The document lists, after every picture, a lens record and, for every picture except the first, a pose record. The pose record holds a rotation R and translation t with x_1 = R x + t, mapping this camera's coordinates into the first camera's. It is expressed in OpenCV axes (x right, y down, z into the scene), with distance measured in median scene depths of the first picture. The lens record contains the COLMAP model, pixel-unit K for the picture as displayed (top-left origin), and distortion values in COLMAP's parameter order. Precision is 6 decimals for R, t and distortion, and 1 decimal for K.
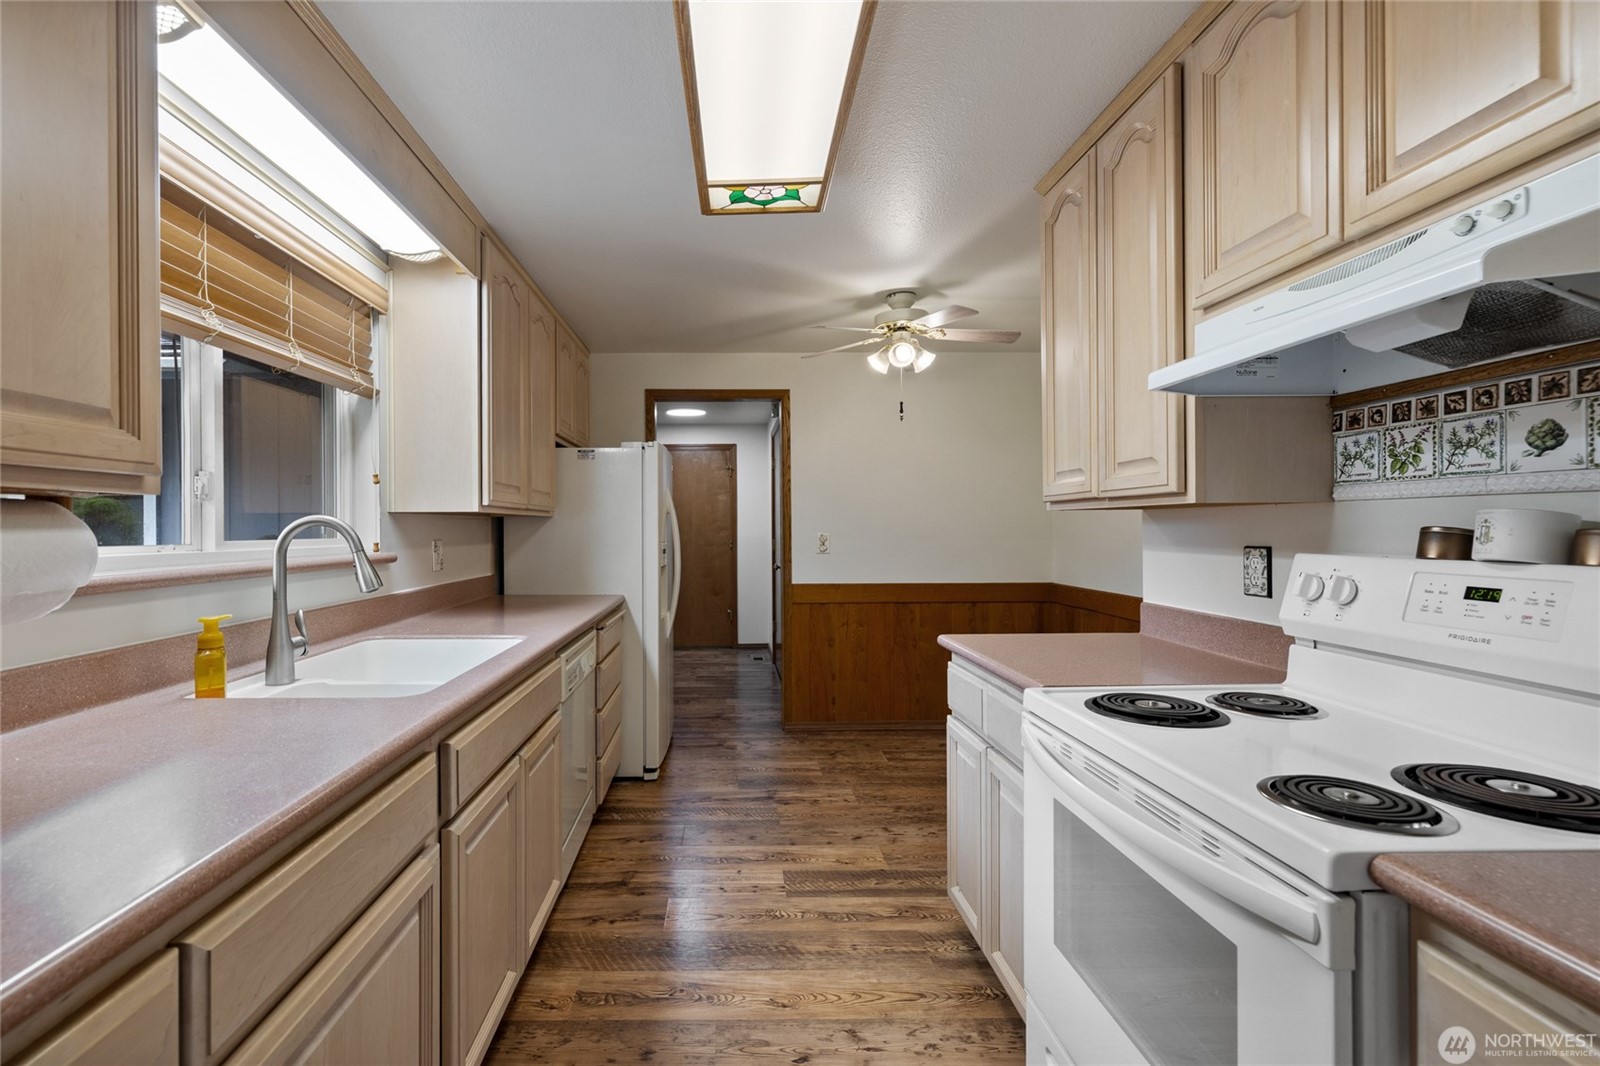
lens RADIAL K [[694.6, 0, 743.1], [0, 694.6, 529.6], [0, 0, 1]] dist [-0.000098, -0.000882]
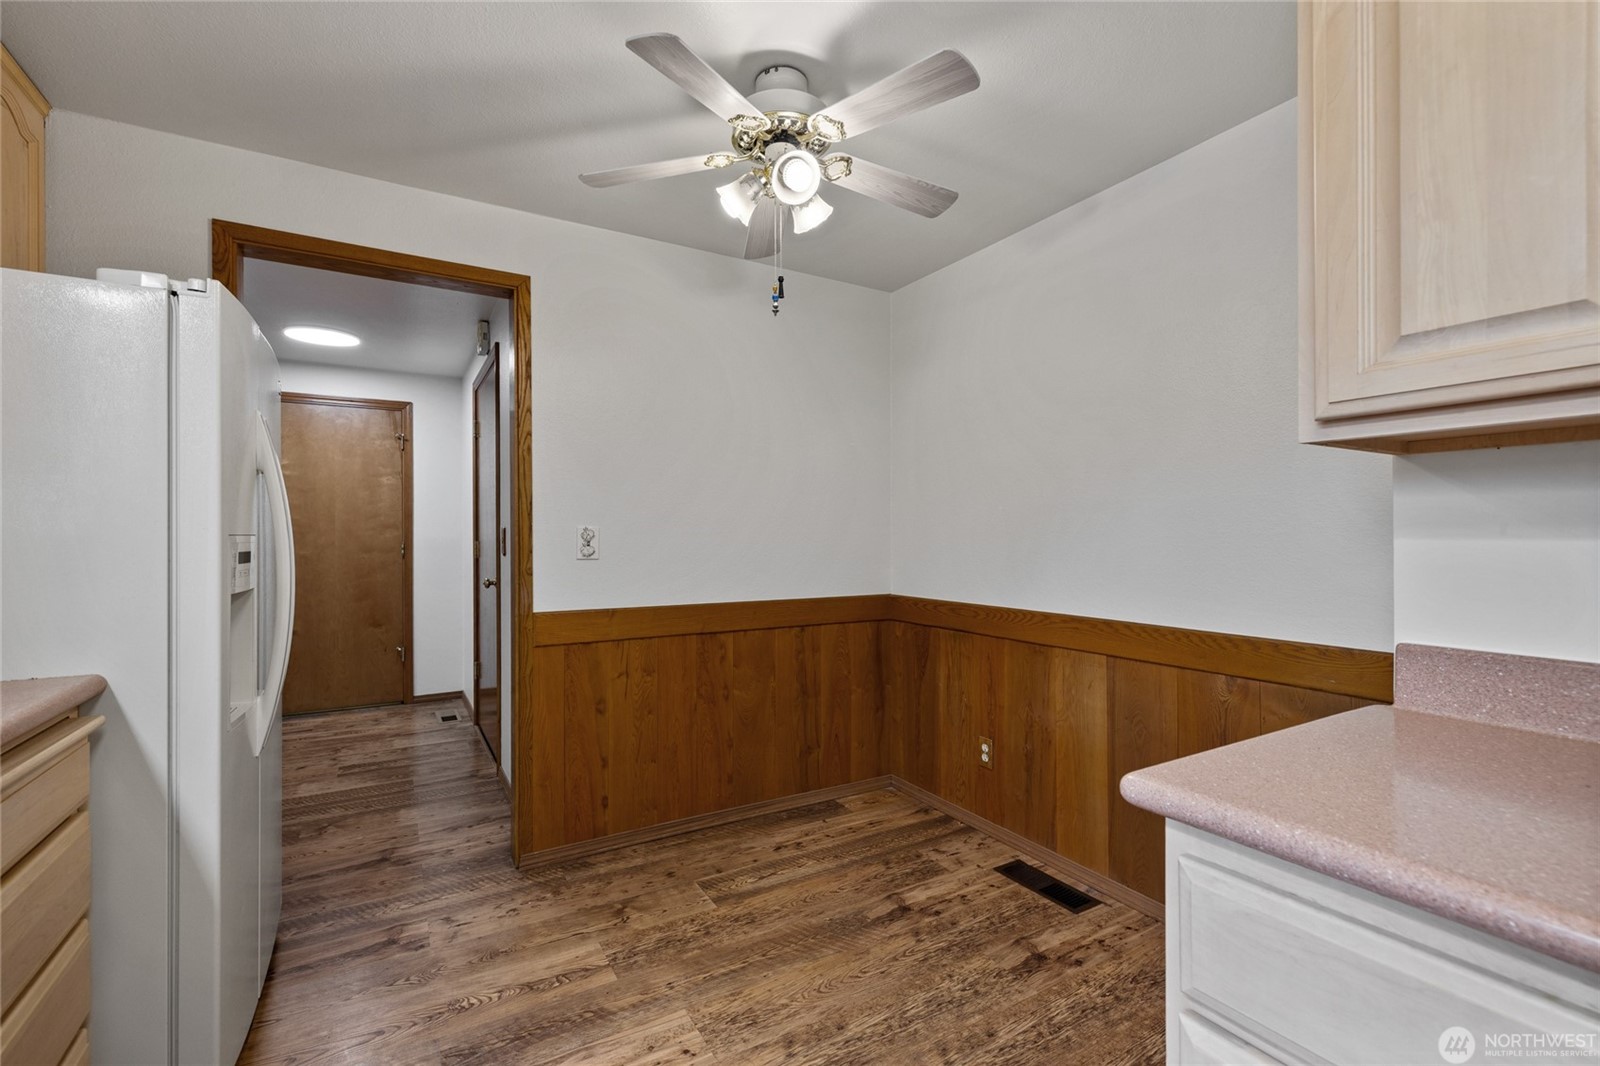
lens RADIAL K [[694.6, 0, 785.3], [0, 694.6, 536.1], [0, 0, 1]] dist [-0.000098, -0.000882]
pose [[0.879175, 0.003175, 0.476488, -0.020824], [-0.001766, 0.999993, -0.003406, 0.015904], [-0.476495, 0.002153, 0.879174, 0.390609]]
